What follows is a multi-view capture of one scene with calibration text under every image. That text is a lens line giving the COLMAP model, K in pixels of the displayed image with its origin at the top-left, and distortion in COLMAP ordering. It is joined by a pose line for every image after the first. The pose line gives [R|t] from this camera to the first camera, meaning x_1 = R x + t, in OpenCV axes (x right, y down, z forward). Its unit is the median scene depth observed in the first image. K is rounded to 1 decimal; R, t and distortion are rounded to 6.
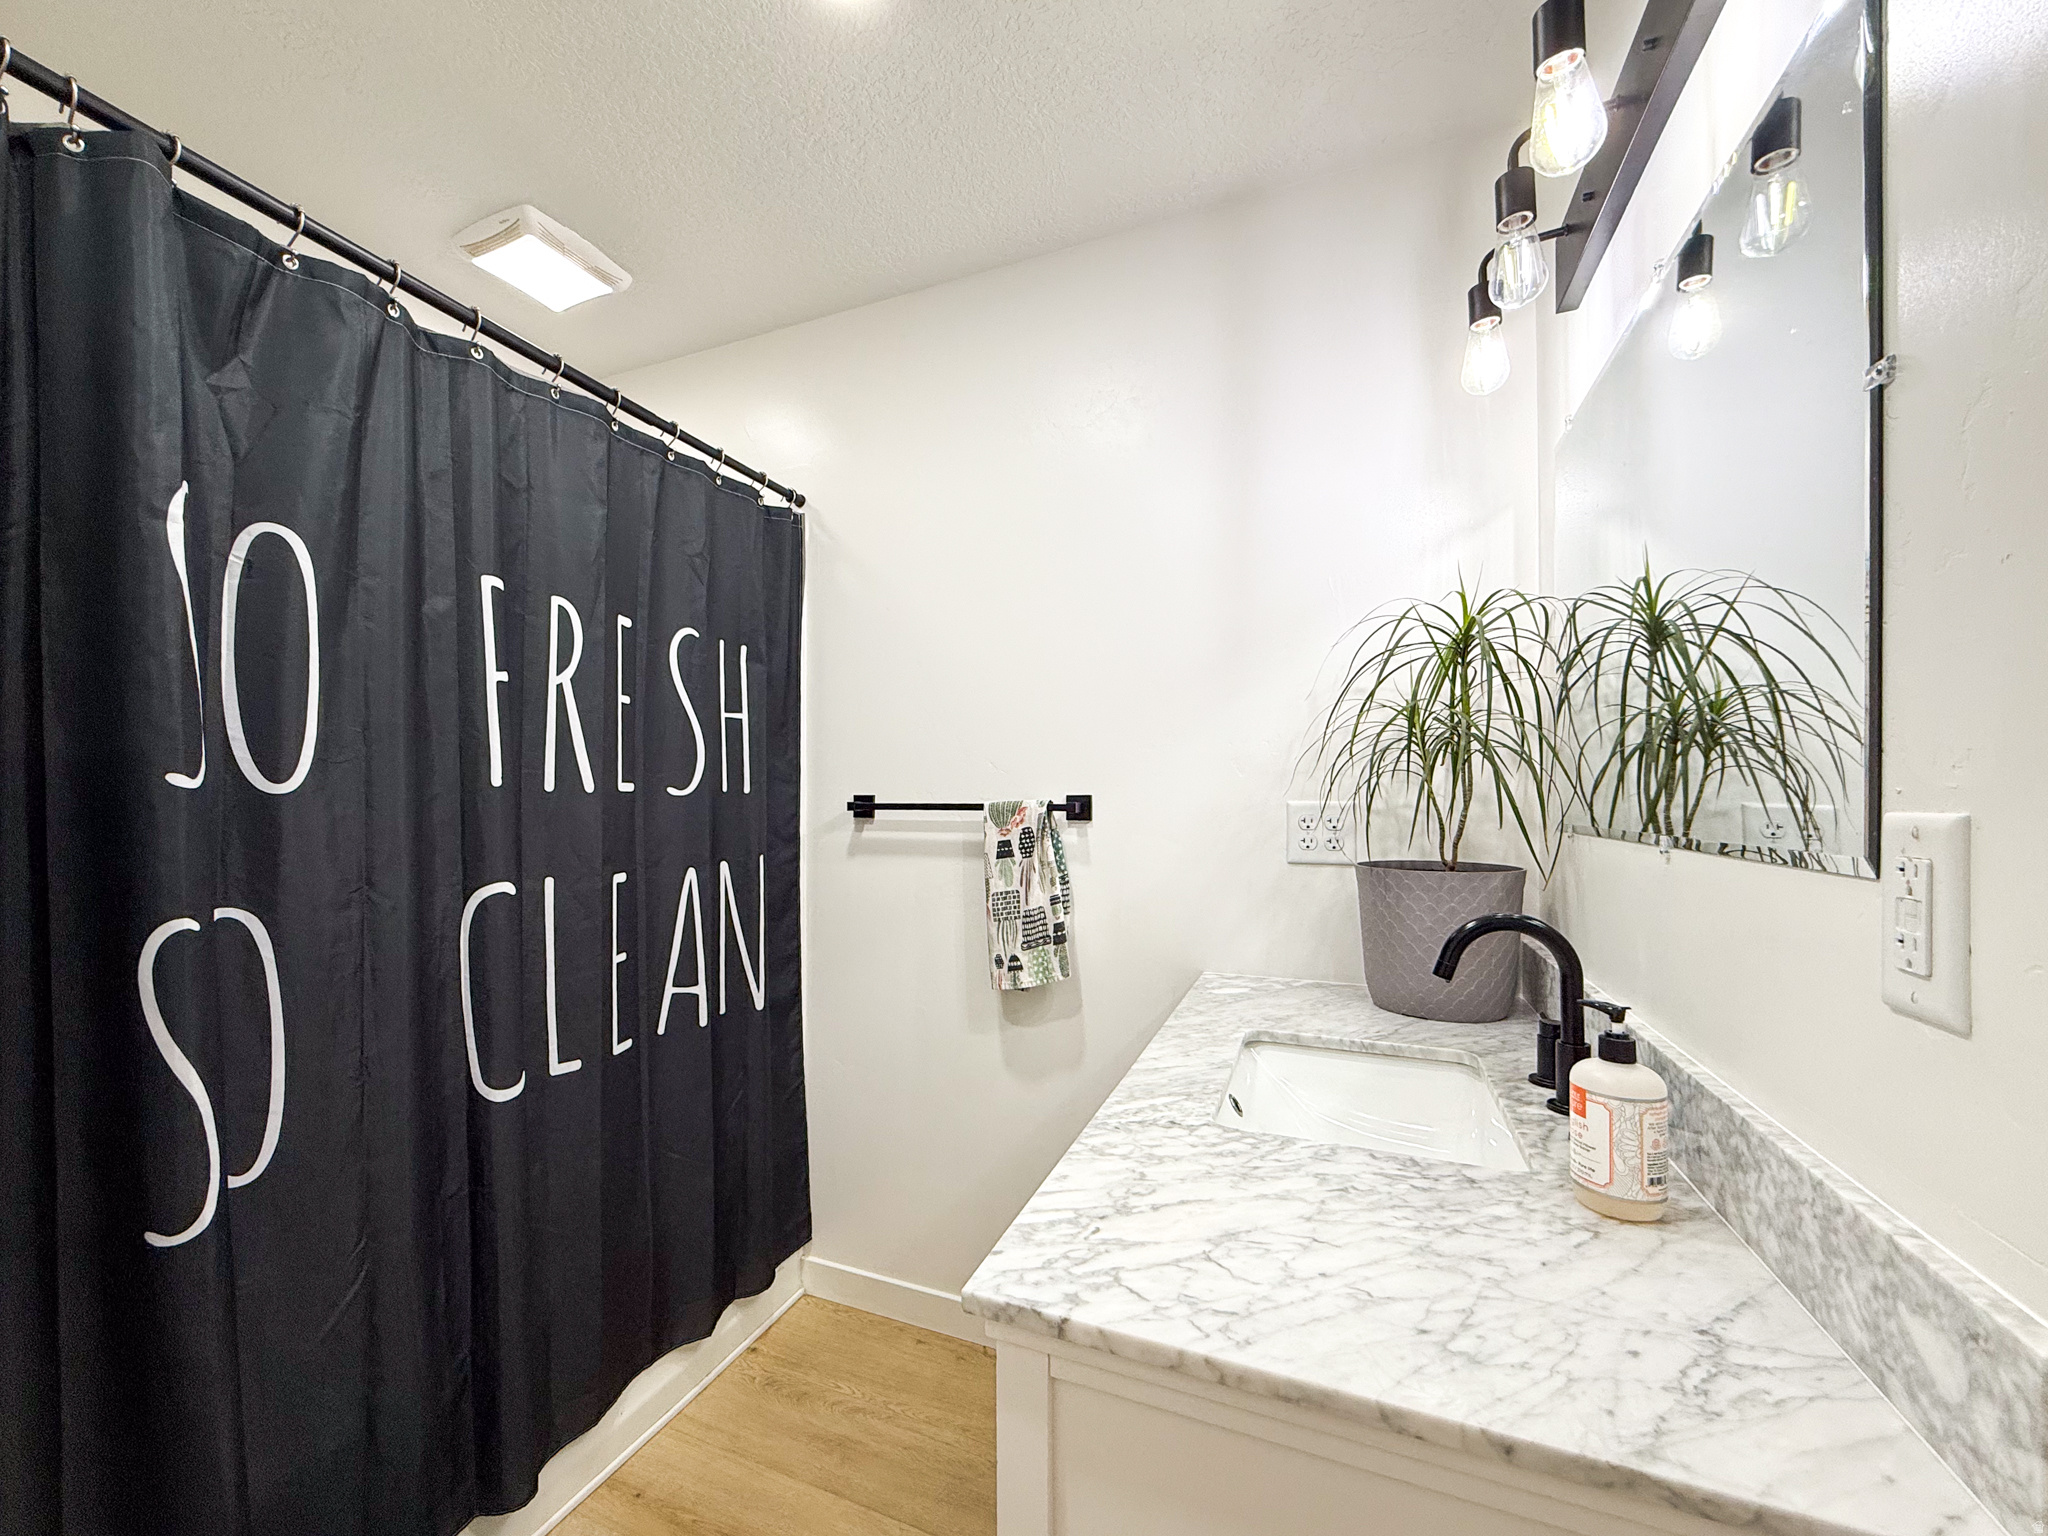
lens RADIAL K [[824.2, 0, 1015.6], [0, 824.2, 797.2], [0, 0, 1]] dist [-0.002376, -0.000317]
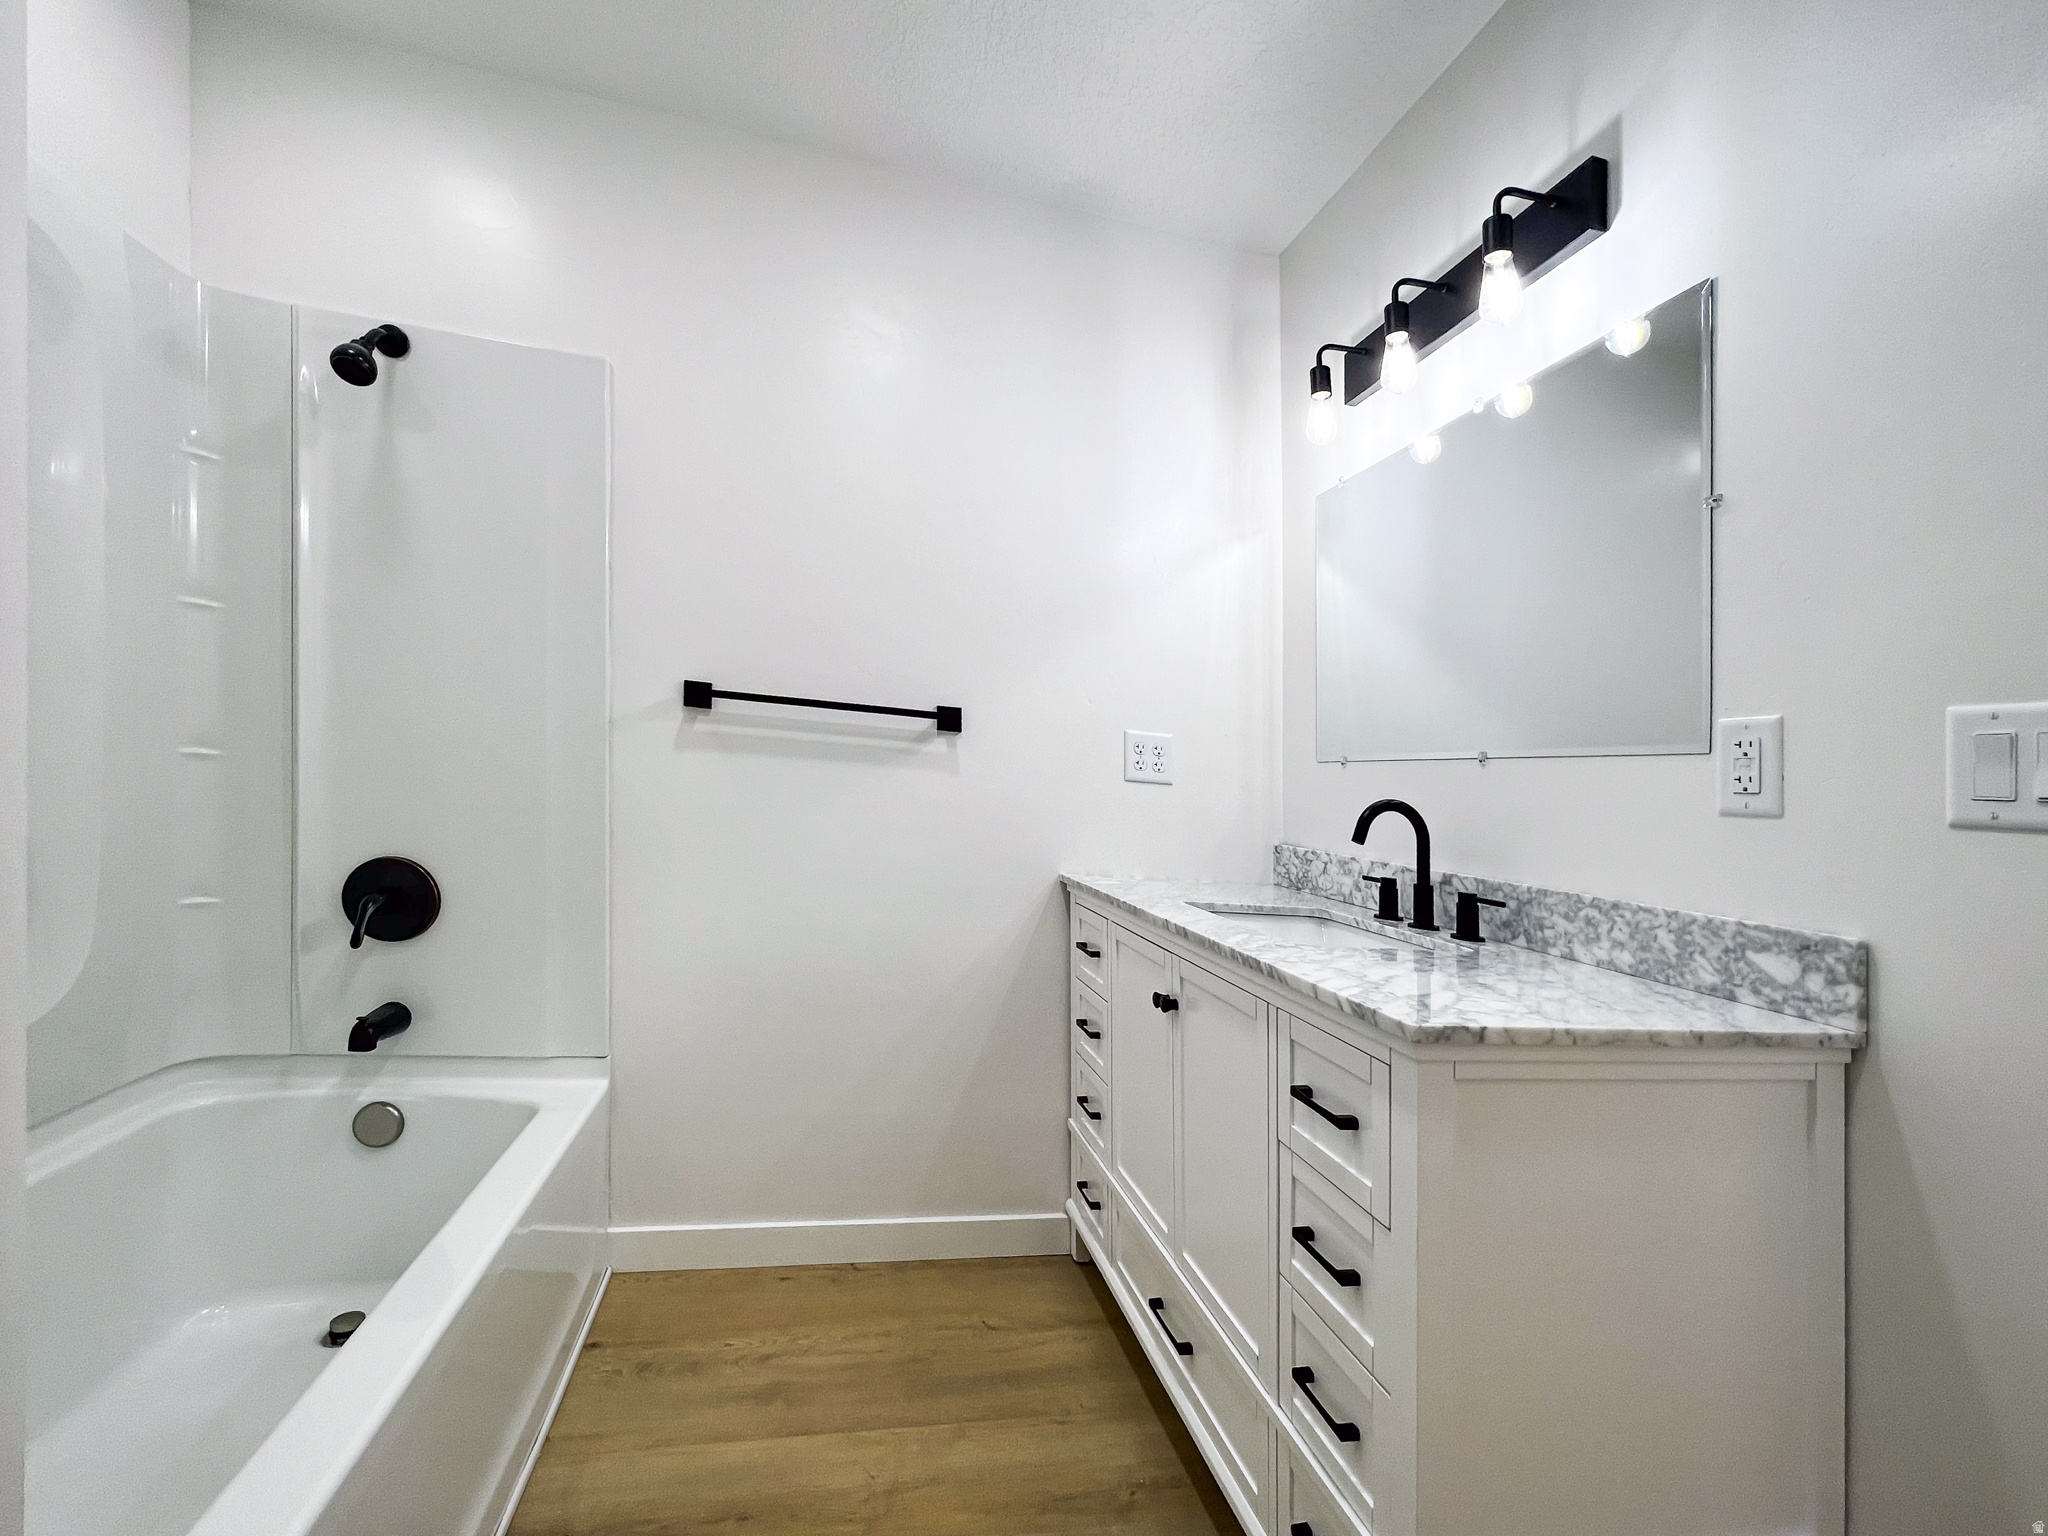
lens RADIAL K [[814.2, 0, 1024.0], [0, 814.2, 768.0], [0, 0, 1]] dist [-0.000355, -0.000081]
pose [[0.807005, 0.073317, 0.585976, -0.831073], [-0.072020, 0.997075, -0.025568, 0.176450], [-0.586137, -0.021569, 0.809925, 0.217050]]
